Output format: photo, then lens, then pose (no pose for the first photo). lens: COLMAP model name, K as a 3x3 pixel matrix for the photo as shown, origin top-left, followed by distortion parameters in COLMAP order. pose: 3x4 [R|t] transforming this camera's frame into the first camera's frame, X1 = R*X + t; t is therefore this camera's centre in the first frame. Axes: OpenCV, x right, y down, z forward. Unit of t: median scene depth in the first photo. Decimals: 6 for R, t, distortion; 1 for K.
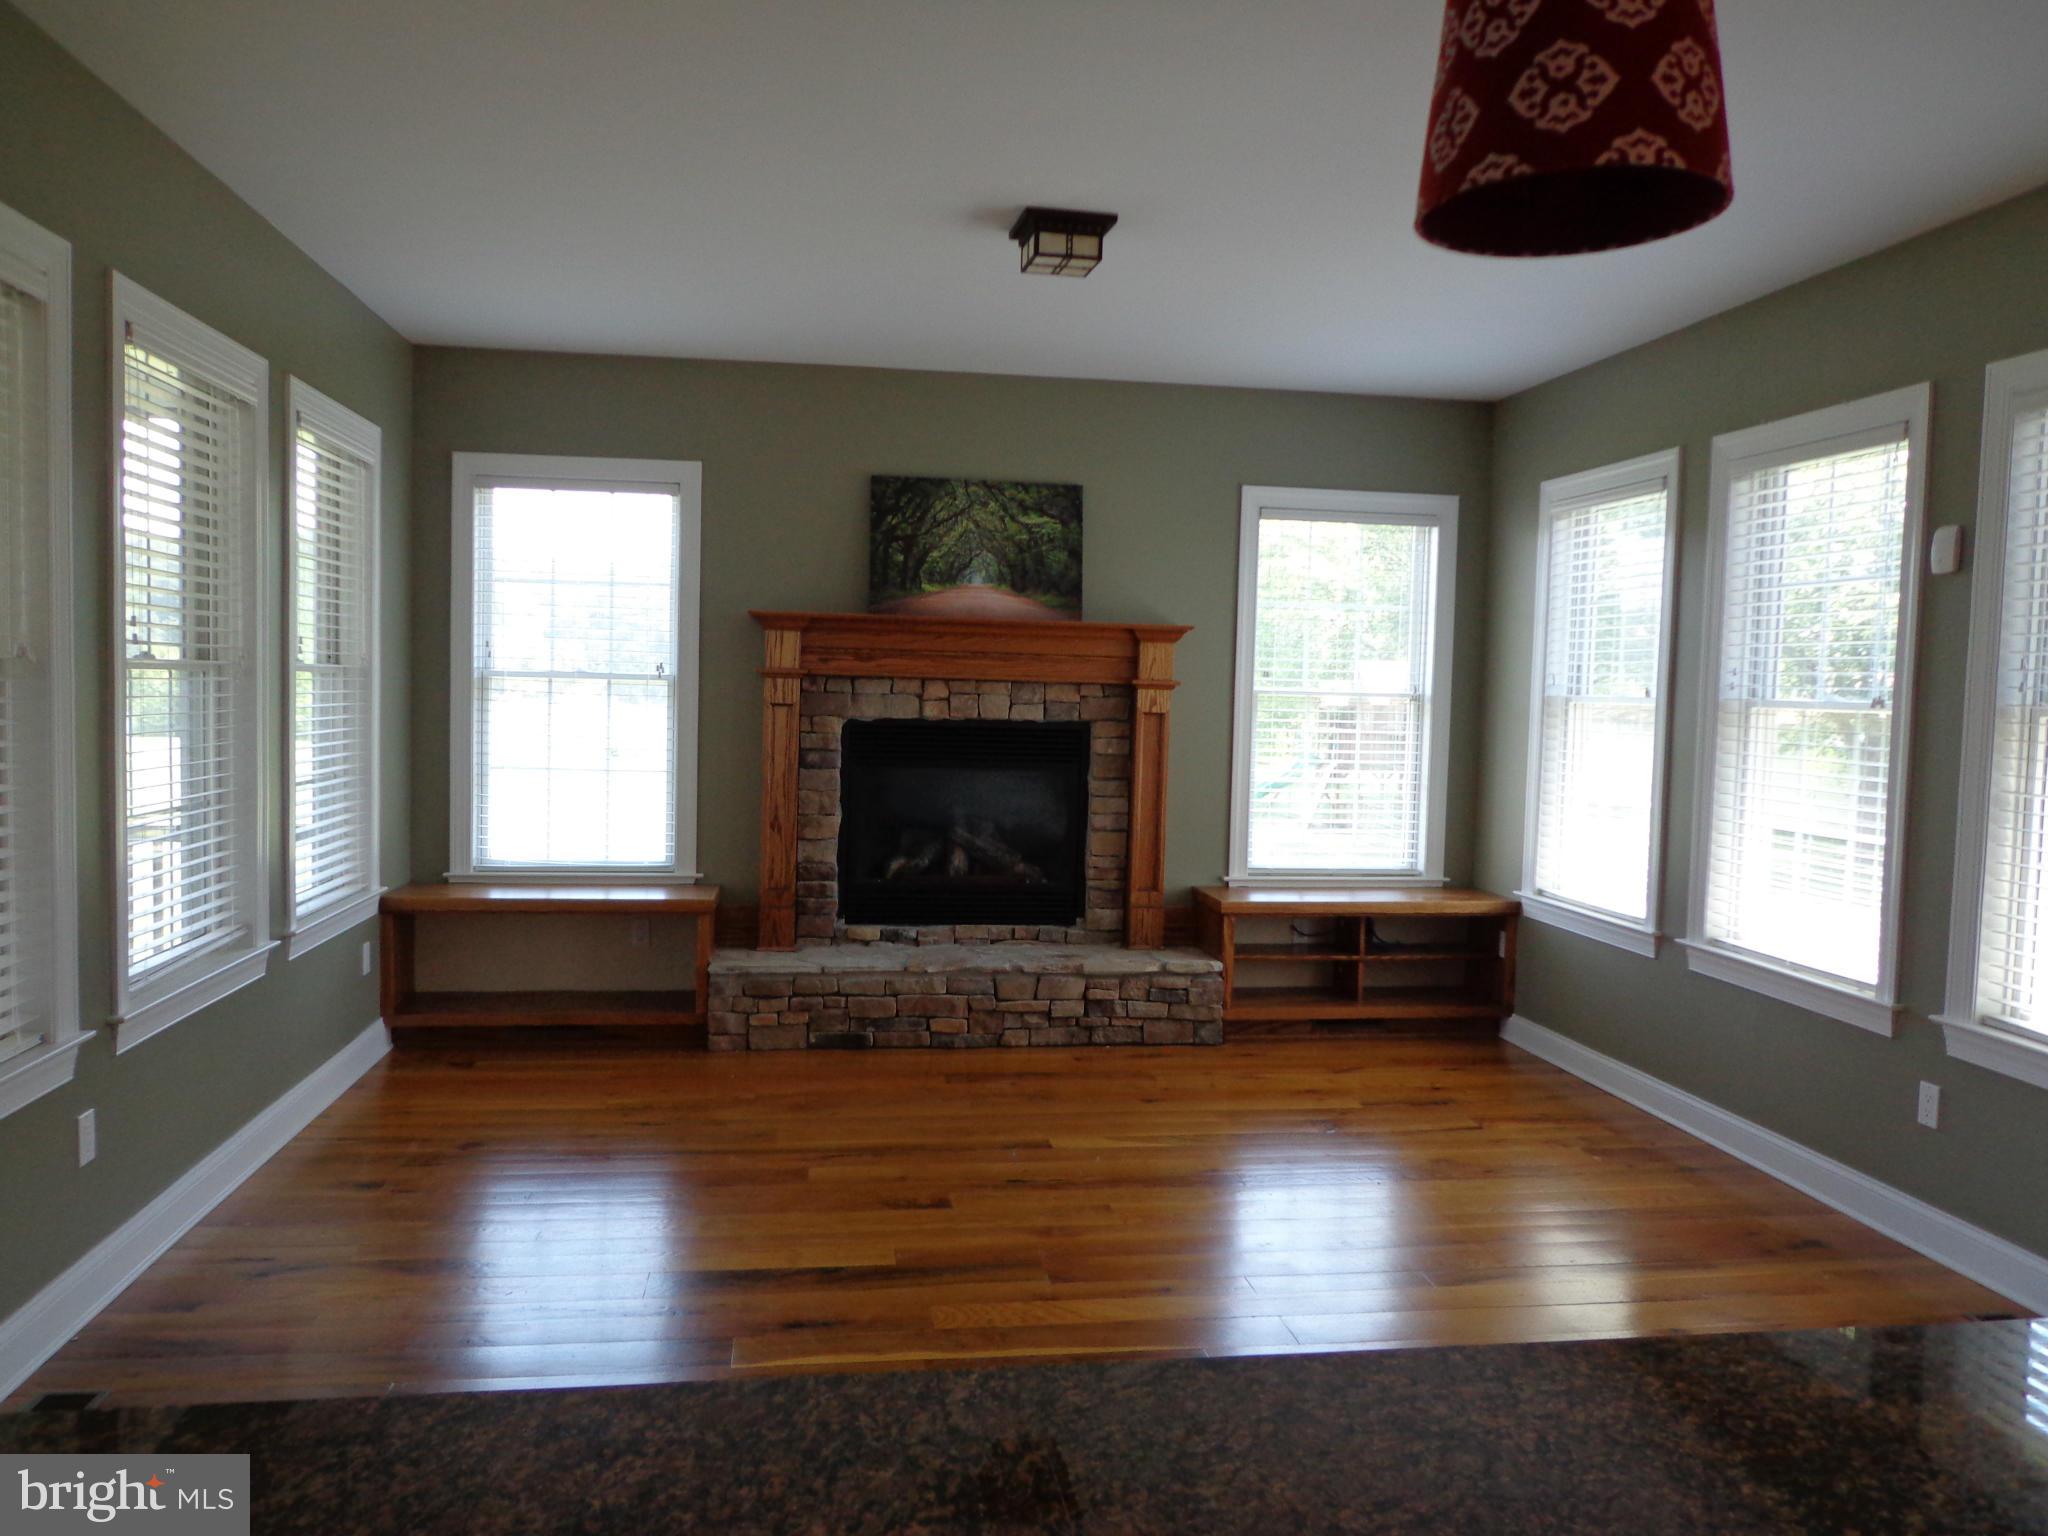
lens RADIAL K [[1505.8, 0, 1013.9], [0, 1505.8, 764.1], [0, 0, 1]] dist [-0.029613, 0.042995]
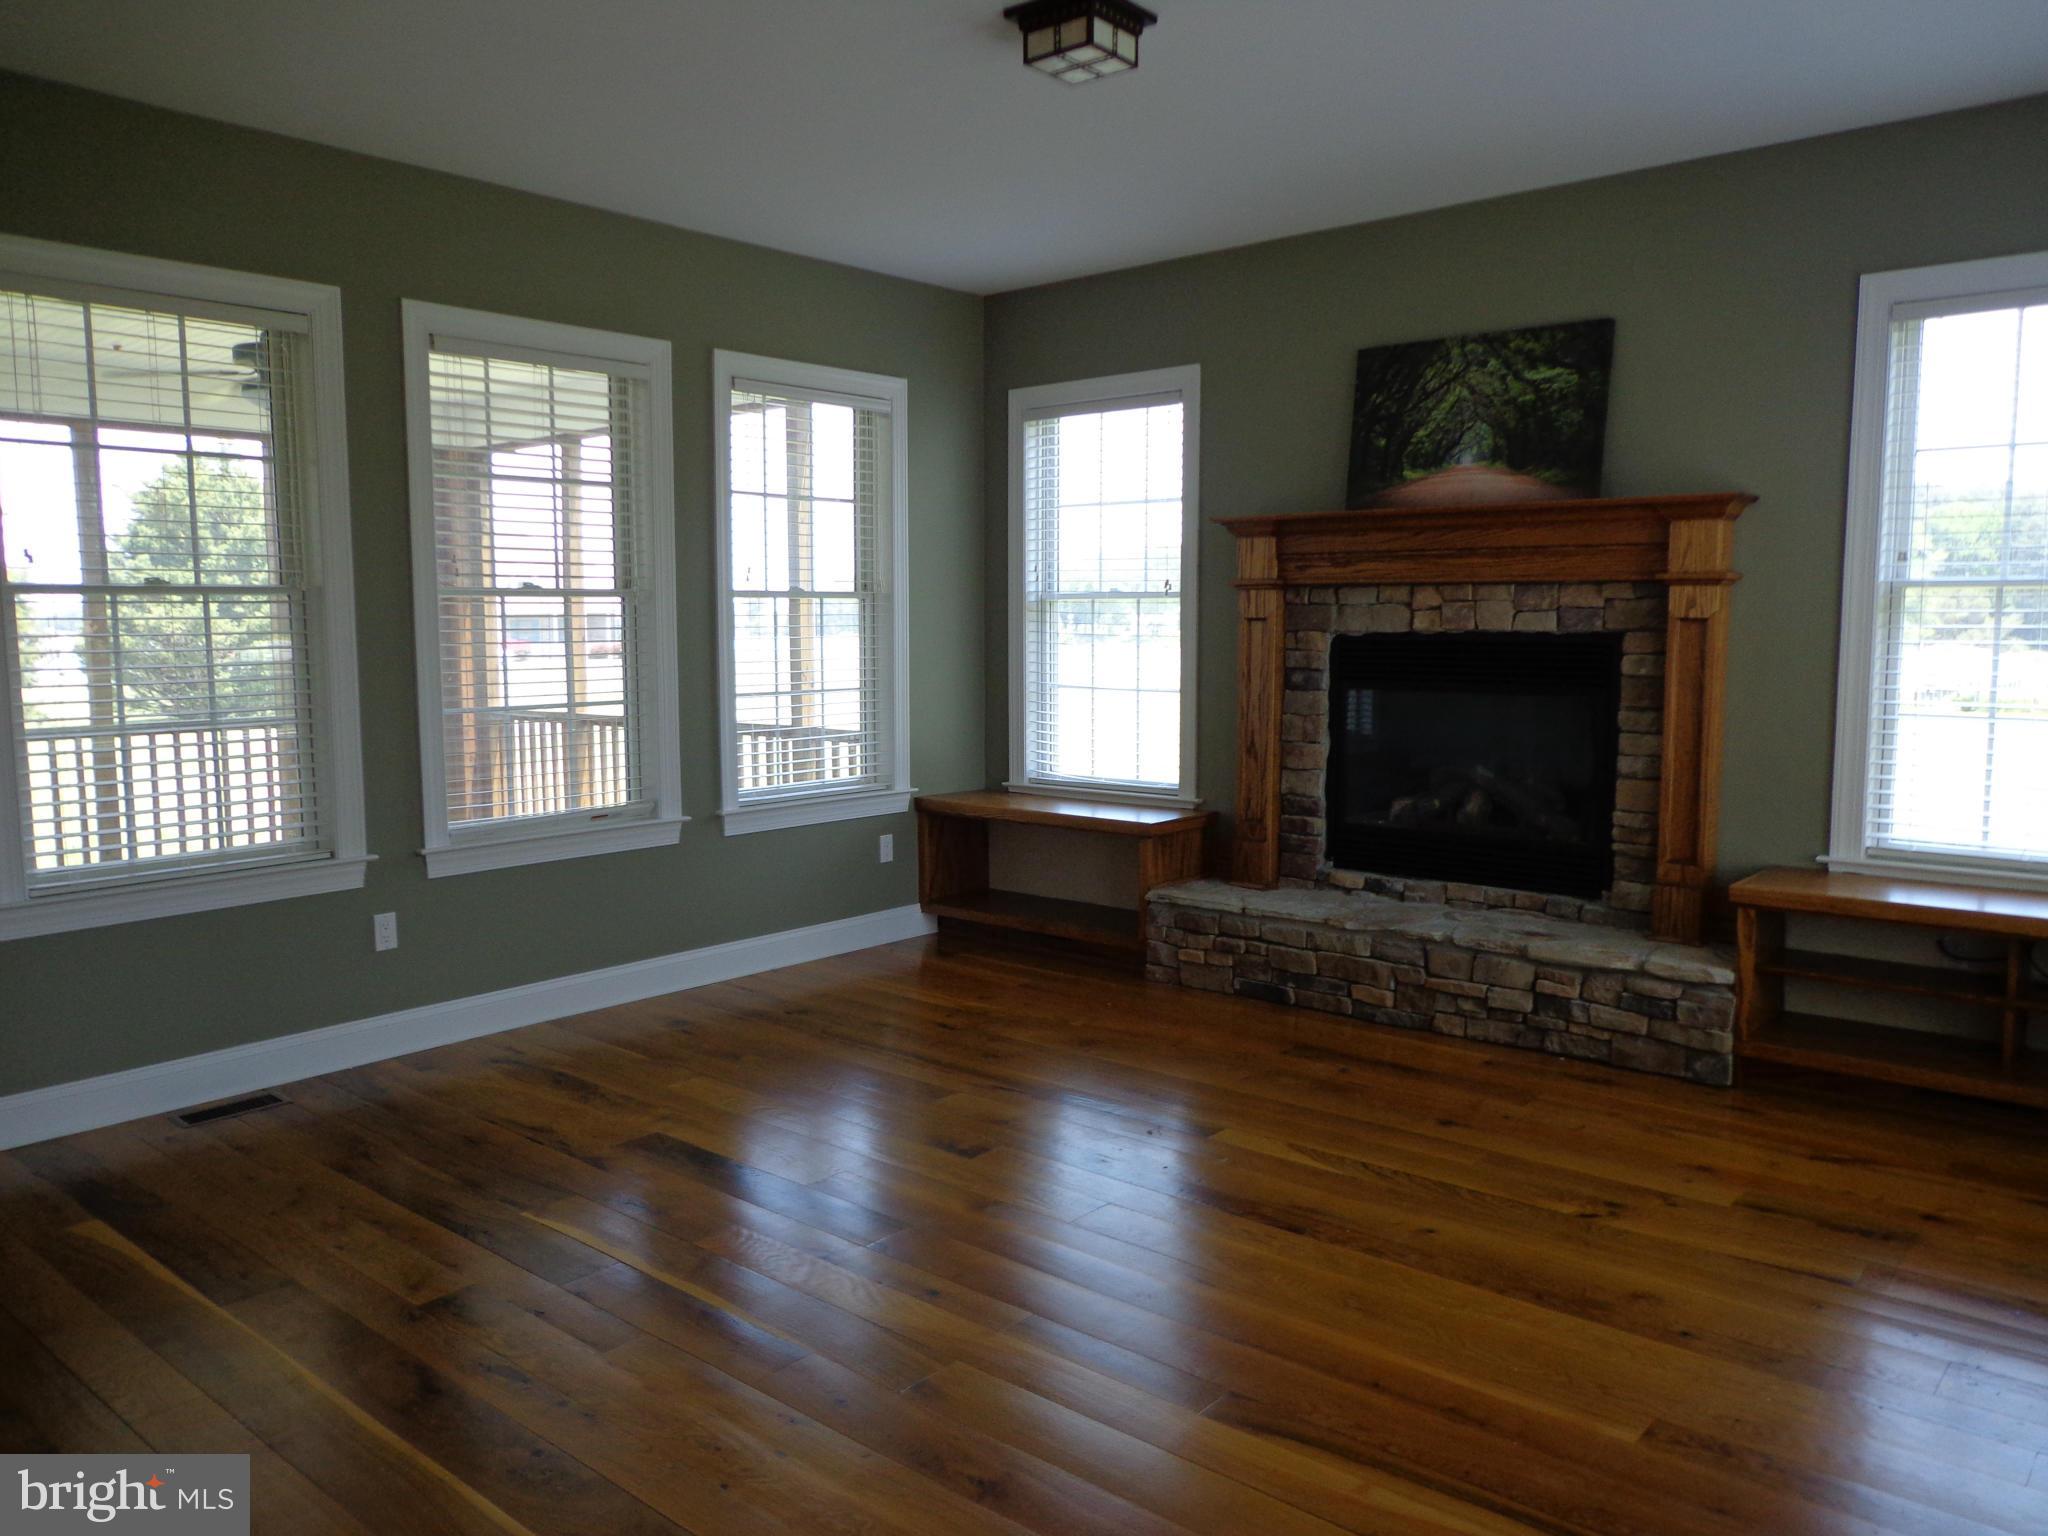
lens RADIAL K [[1505.8, 0, 1013.9], [0, 1505.8, 764.1], [0, 0, 1]] dist [-0.029613, 0.042995]
pose [[0.651892, 0.047019, -0.756853, 0.437169], [-0.020091, 0.998796, 0.044744, 0.010307], [0.758046, -0.013963, 0.652052, 0.287566]]
